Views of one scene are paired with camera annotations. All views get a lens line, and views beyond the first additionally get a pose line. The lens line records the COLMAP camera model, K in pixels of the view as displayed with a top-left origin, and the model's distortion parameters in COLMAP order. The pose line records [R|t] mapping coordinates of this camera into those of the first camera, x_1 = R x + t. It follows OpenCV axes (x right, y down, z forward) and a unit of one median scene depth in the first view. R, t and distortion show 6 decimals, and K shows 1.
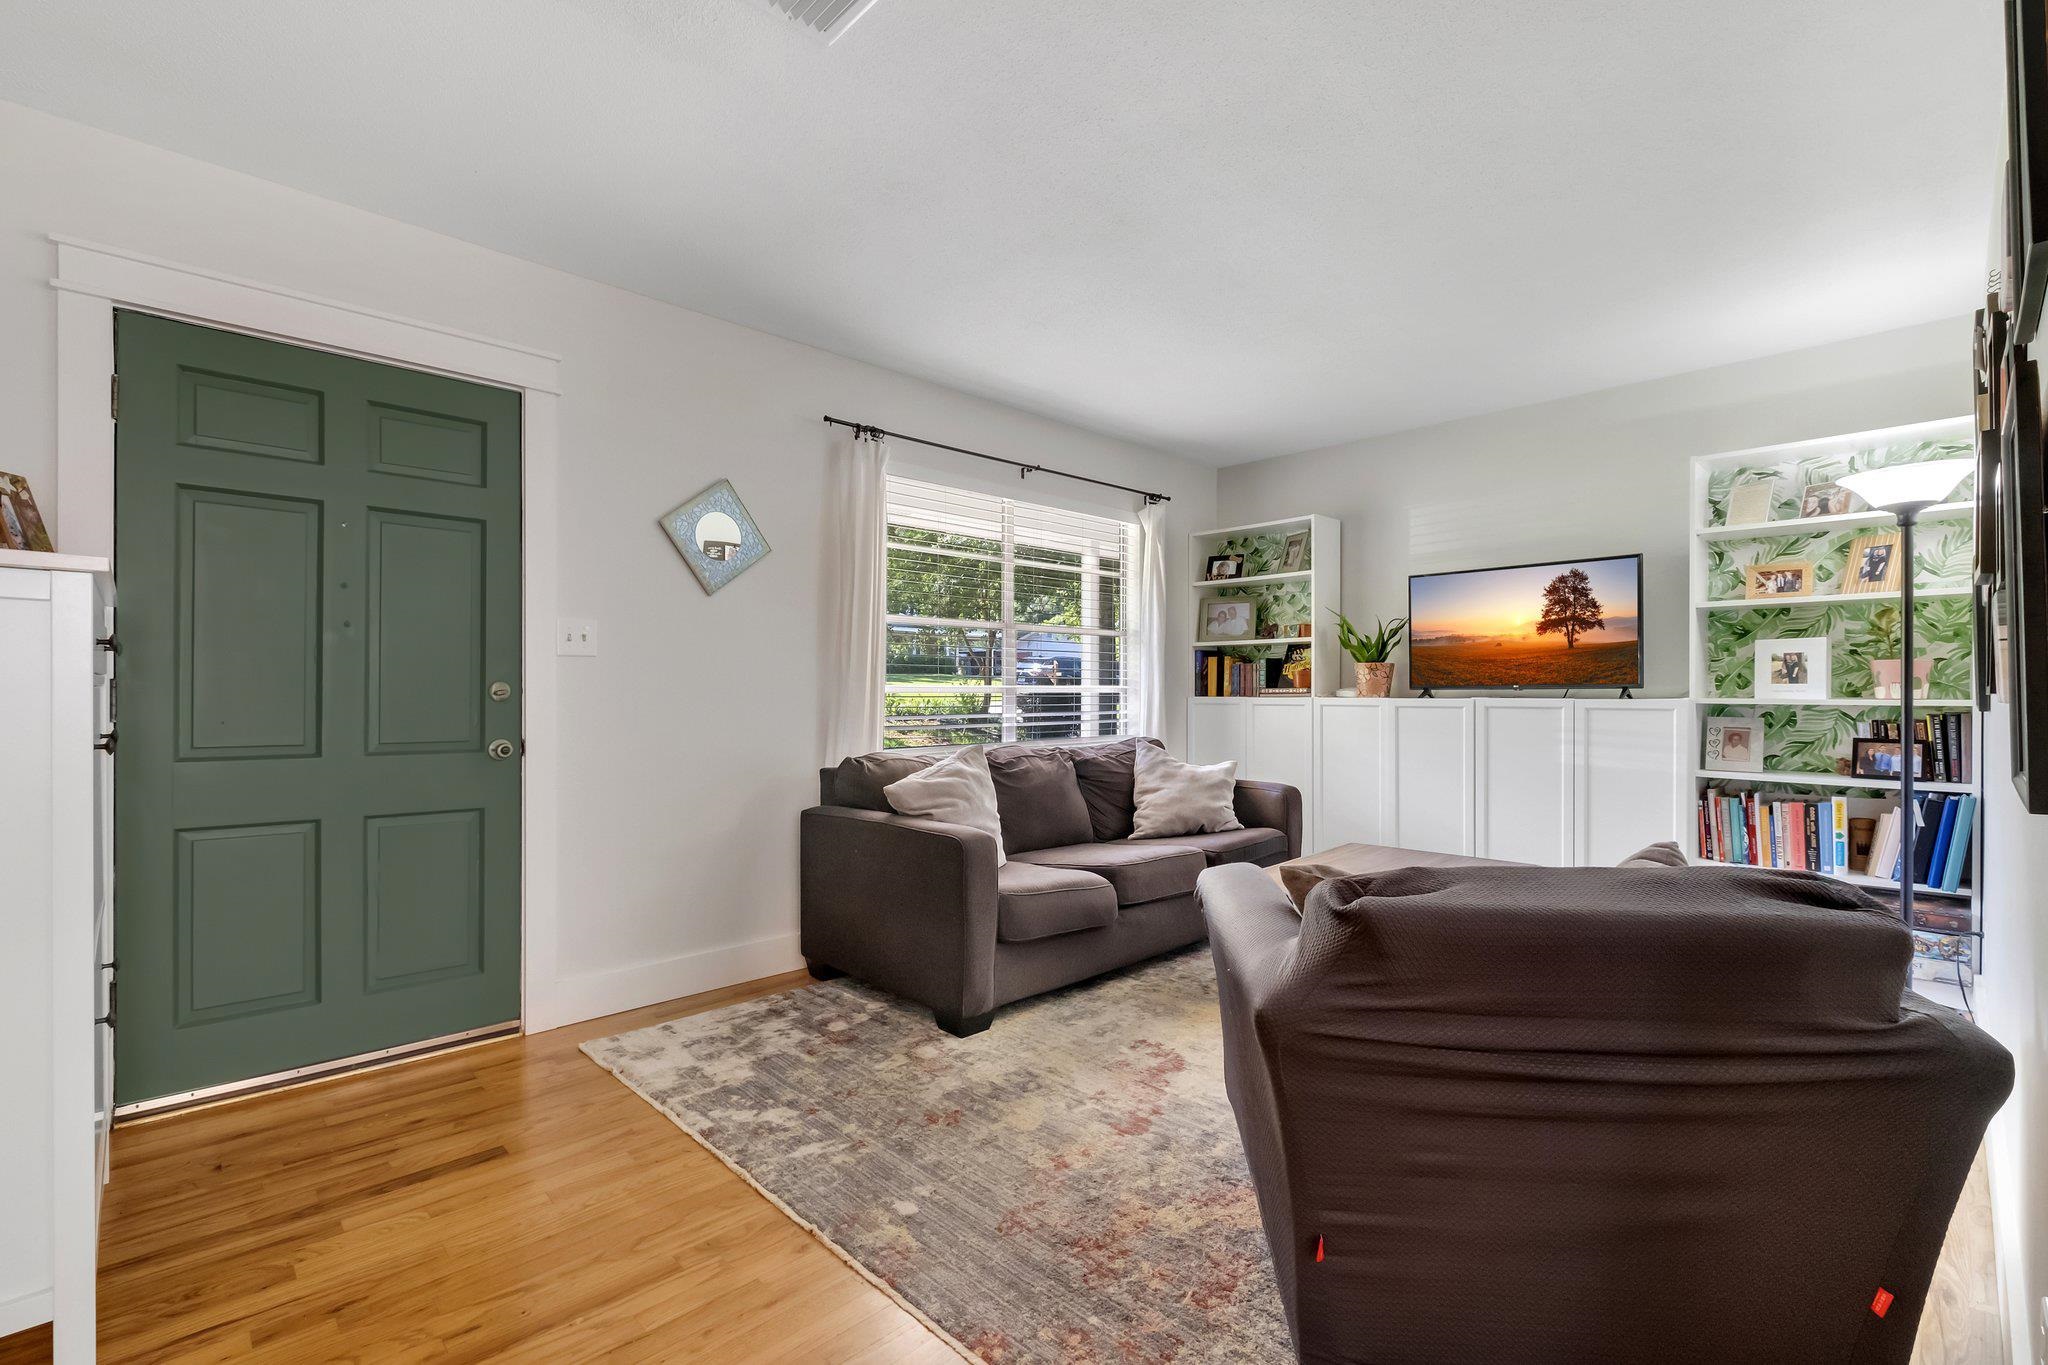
lens RADIAL K [[898.0, 0, 1031.6], [0, 898.0, 684.6], [0, 0, 1]] dist [-0.004577, 0.000630]
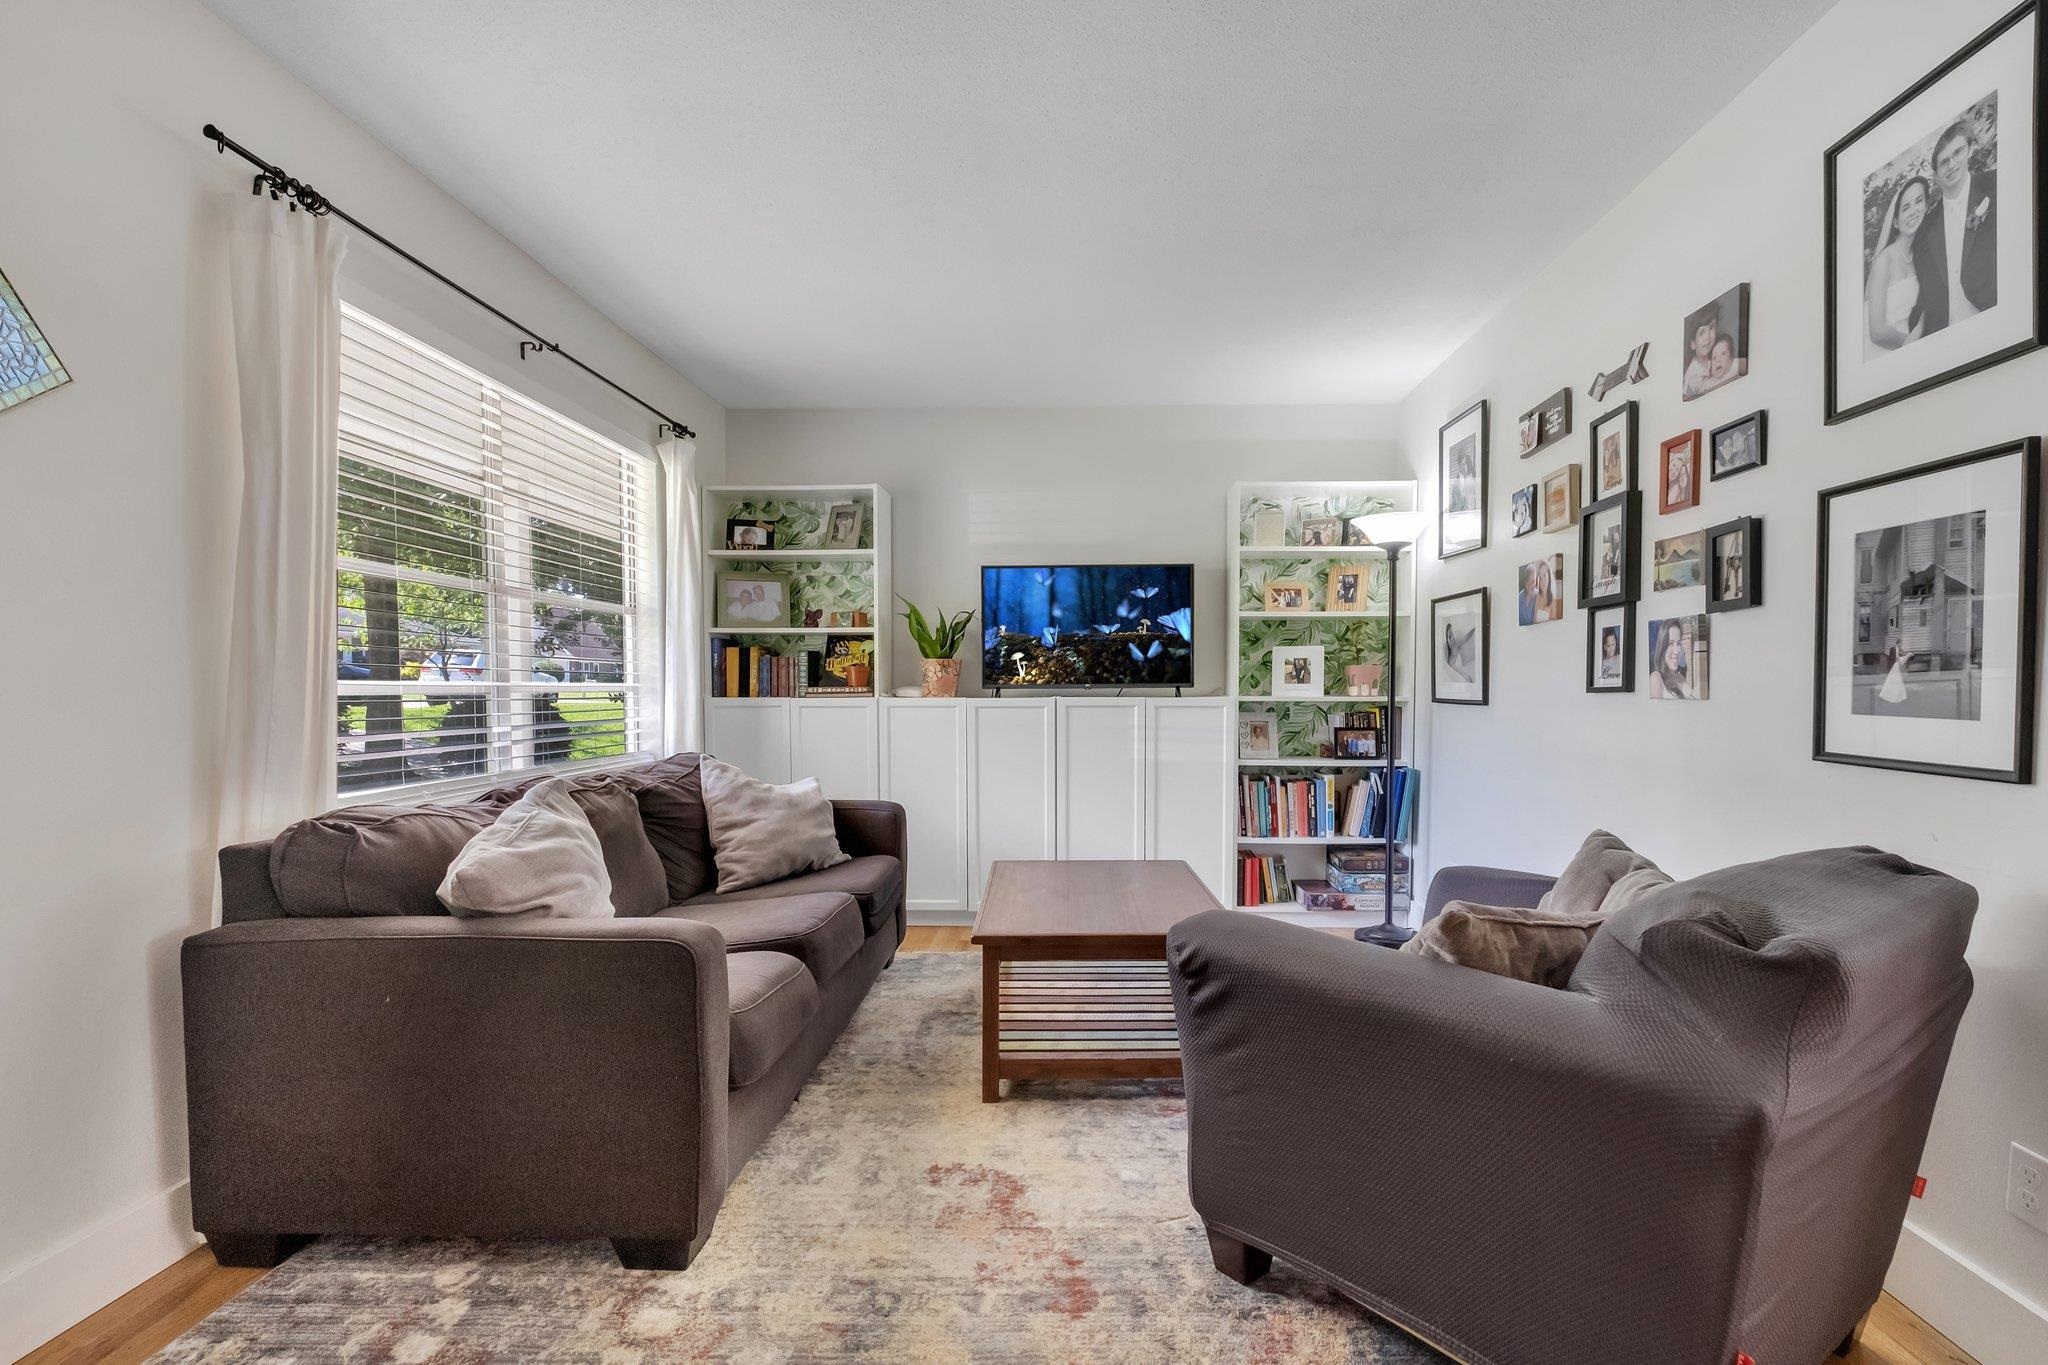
lens RADIAL K [[945.0, 0, 1065.4], [0, 945.0, 720.9], [0, 0, 1]] dist [-0.004164, 0.000862]
pose [[0.718158, -0.024291, 0.695456, -0.261996], [-0.003767, 0.999240, 0.038792, 0.000834], [-0.695870, -0.030479, 0.717521, 0.305973]]
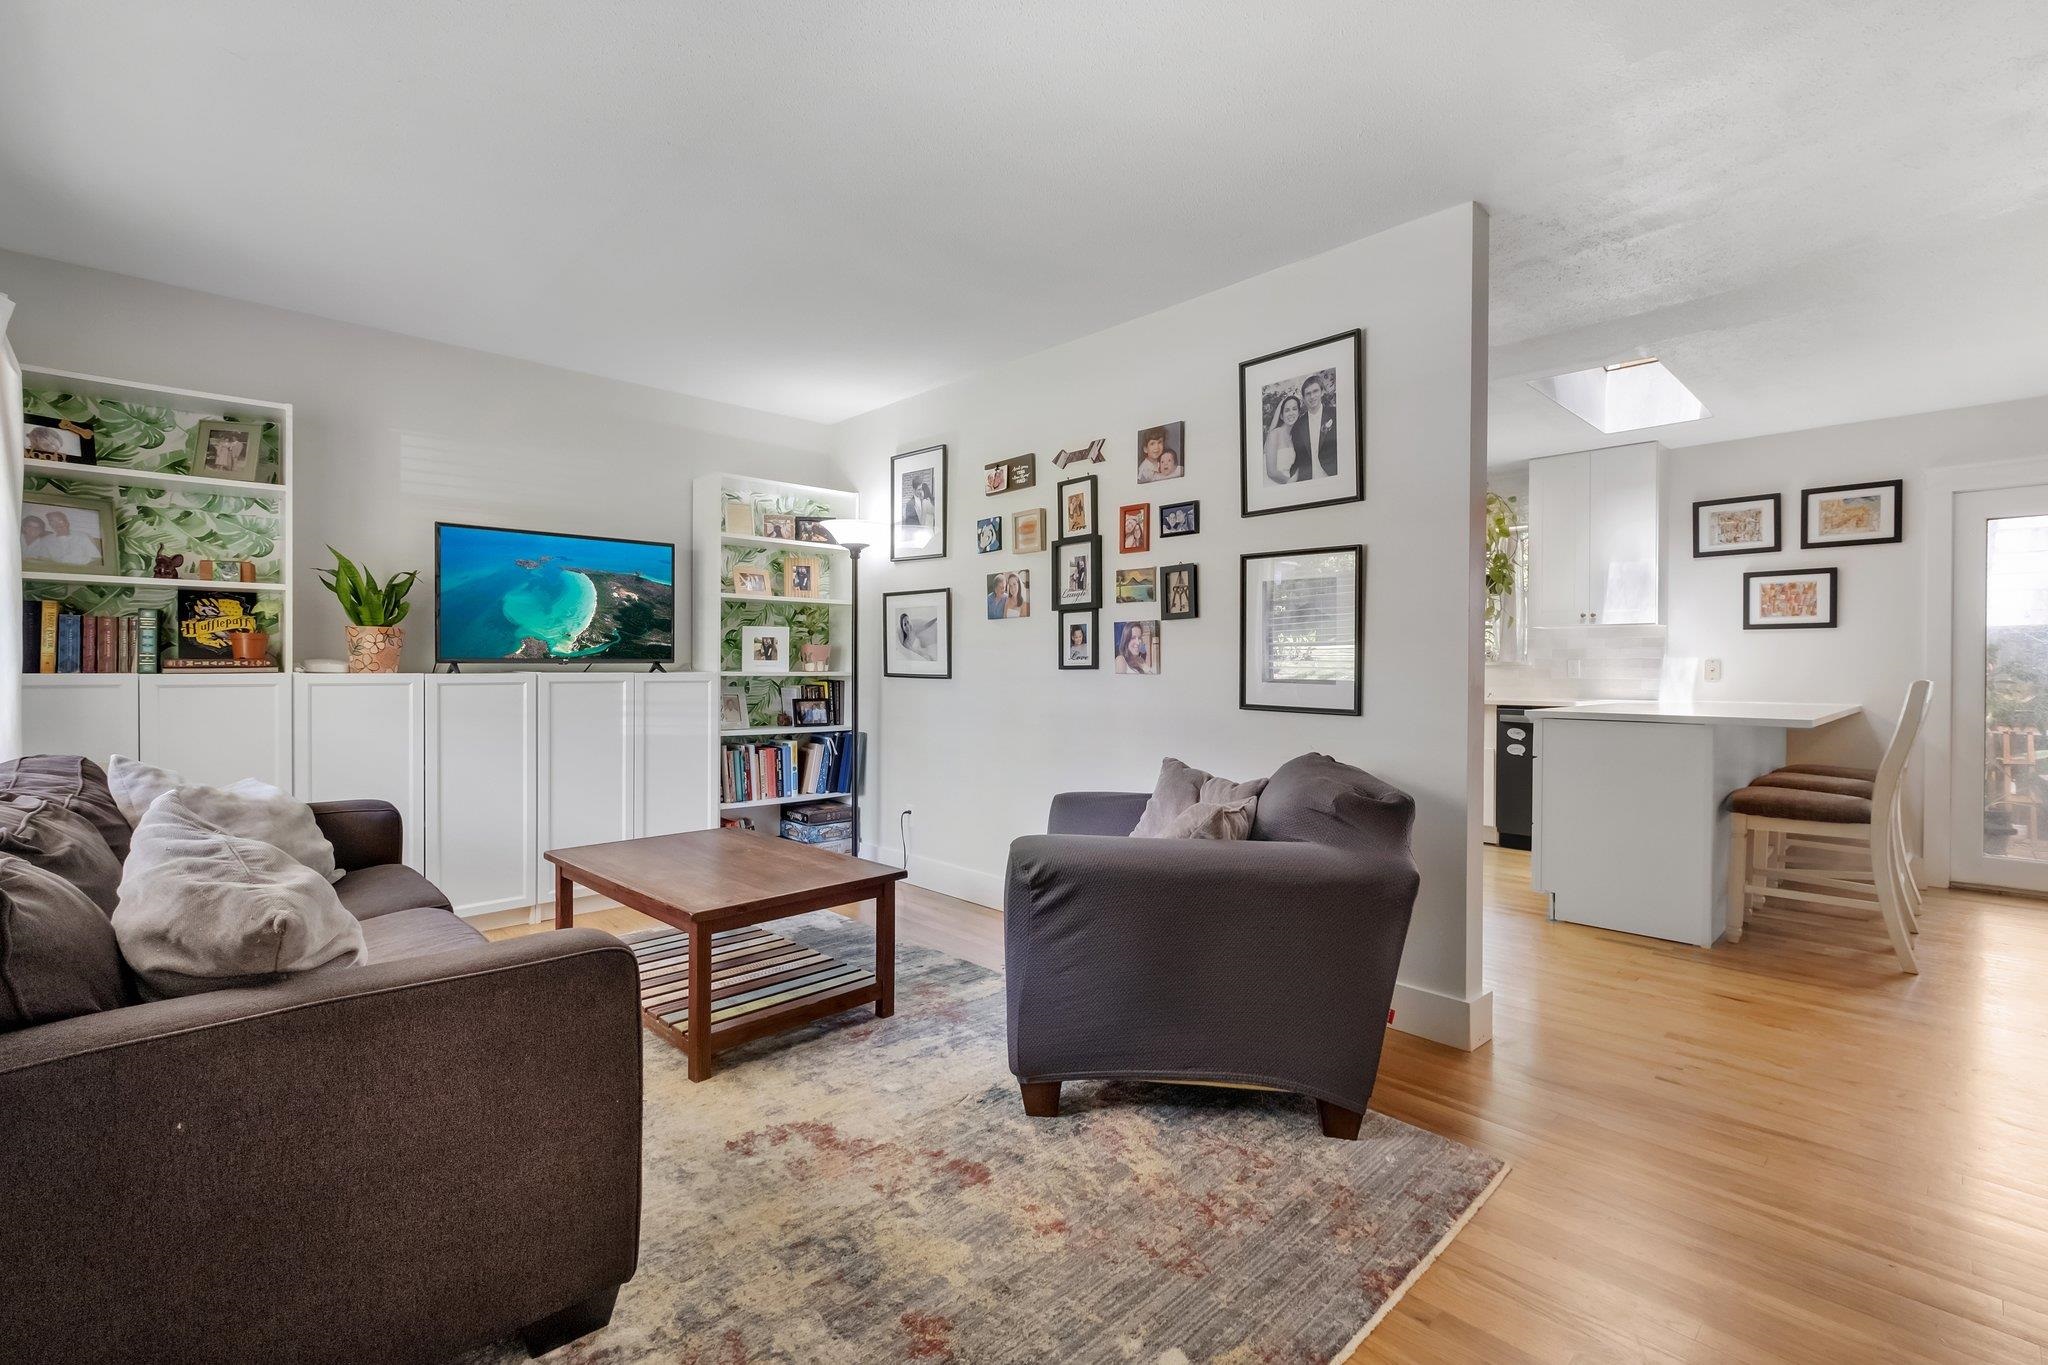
lens RADIAL K [[898.0, 0, 1000.0], [0, 898.0, 668.2], [0, 0, 1]] dist [-0.004577, 0.000630]
pose [[0.033255, -0.002951, 0.999443, -0.480934], [-0.011895, 0.999924, 0.003348, 0.002102], [-0.999376, -0.011999, 0.033217, 0.608397]]
